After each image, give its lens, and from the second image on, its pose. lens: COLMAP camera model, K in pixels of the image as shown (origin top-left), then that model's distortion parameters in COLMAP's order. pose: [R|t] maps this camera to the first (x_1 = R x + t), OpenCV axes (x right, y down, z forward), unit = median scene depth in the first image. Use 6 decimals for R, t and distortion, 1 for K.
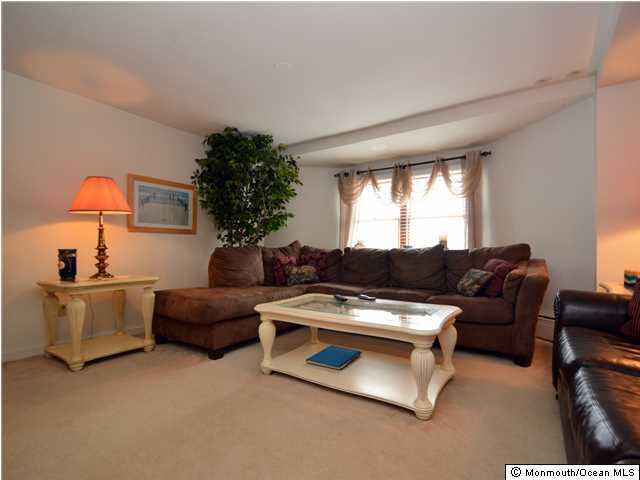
lens RADIAL K [[322.5, 0, 322.2], [0, 322.5, 250.8], [0, 0, 1]] dist [0.001774, -0.000169]
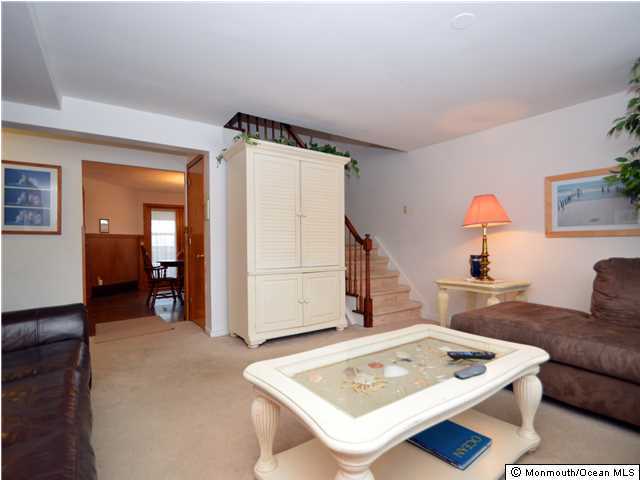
lens RADIAL K [[322.5, 0, 322.2], [0, 322.5, 250.8], [0, 0, 1]] dist [0.001774, -0.000169]
pose [[-0.360232, 0.013355, -0.932767, 0.518548], [-0.007959, 0.999817, 0.017388, -0.031738], [0.932829, 0.013688, -0.360059, 0.713589]]
